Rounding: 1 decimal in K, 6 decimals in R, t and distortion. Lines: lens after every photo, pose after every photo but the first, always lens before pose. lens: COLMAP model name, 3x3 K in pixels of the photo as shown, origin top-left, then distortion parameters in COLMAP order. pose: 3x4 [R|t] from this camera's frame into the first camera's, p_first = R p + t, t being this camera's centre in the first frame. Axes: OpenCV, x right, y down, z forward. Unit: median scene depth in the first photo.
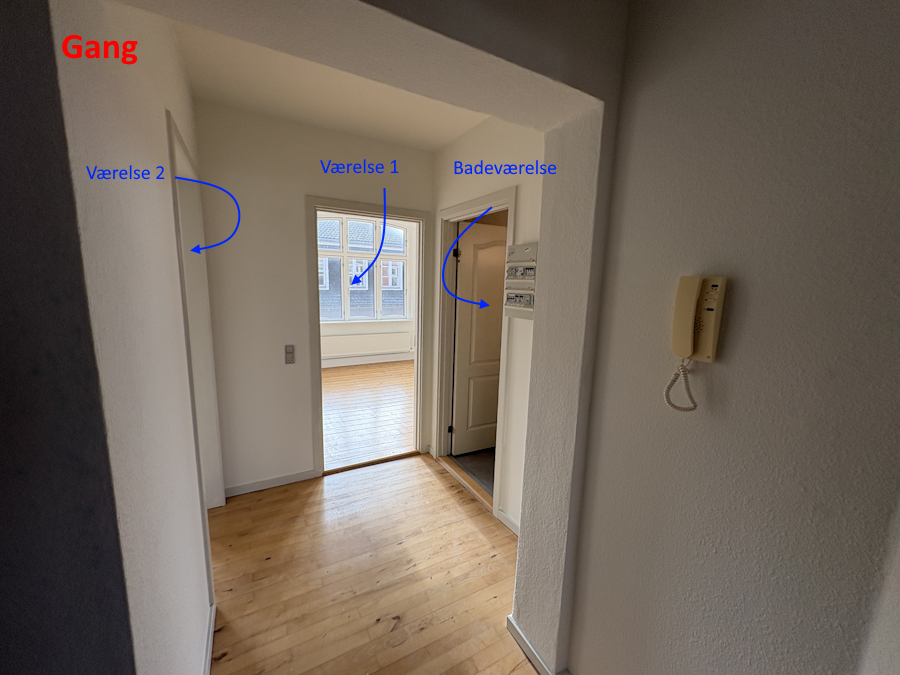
lens RADIAL K [[354.7, 0, 450.0], [0, 354.7, 337.5], [0, 0, 1]] dist [0.000067, 0.000153]
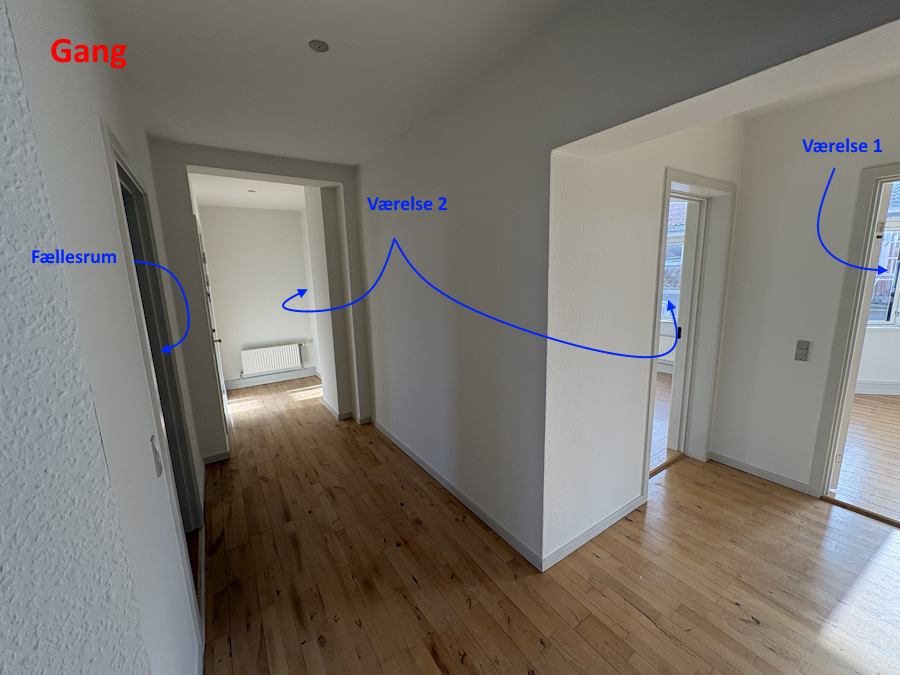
lens RADIAL K [[354.7, 0, 450.0], [0, 354.7, 337.5], [0, 0, 1]] dist [0.000067, 0.000153]
pose [[0.074508, 0.148833, -0.986051, 0.426680], [-0.108932, 0.984097, 0.140307, -0.017666], [0.991253, 0.096958, 0.089535, -0.003363]]
